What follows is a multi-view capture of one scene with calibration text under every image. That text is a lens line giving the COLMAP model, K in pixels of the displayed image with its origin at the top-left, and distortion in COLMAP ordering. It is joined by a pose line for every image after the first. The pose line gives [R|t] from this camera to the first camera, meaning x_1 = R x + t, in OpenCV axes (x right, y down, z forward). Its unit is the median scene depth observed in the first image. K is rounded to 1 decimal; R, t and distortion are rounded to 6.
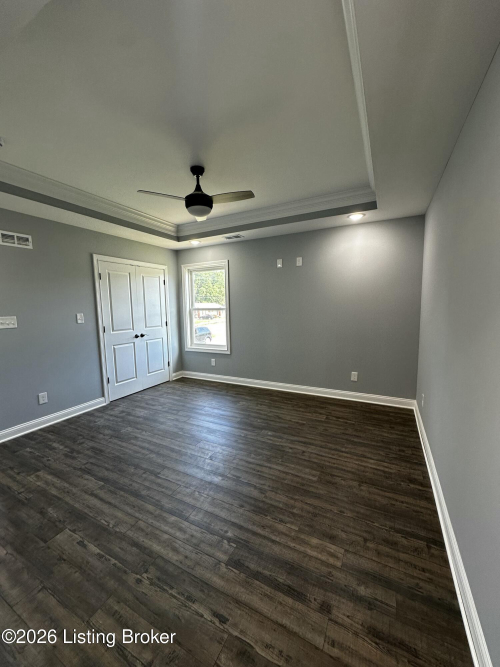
lens RADIAL K [[266.2, 0, 249.4], [0, 266.2, 337.5], [0, 0, 1]] dist [-0.001655, -0.000117]
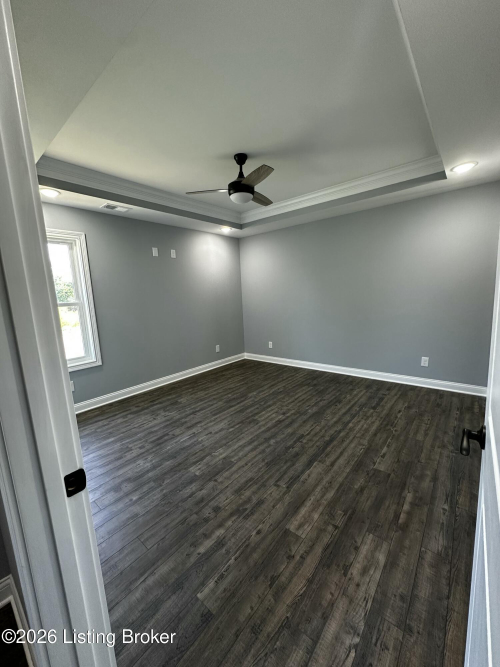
lens RADIAL K [[266.2, 0, 251.2], [0, 266.2, 332.6], [0, 0, 1]] dist [-0.001655, -0.000117]
pose [[0.205101, -0.134565, 0.969446, -1.236735], [0.160514, 0.981717, 0.102309, -0.058953], [-0.965489, 0.134626, 0.222950, 0.777427]]
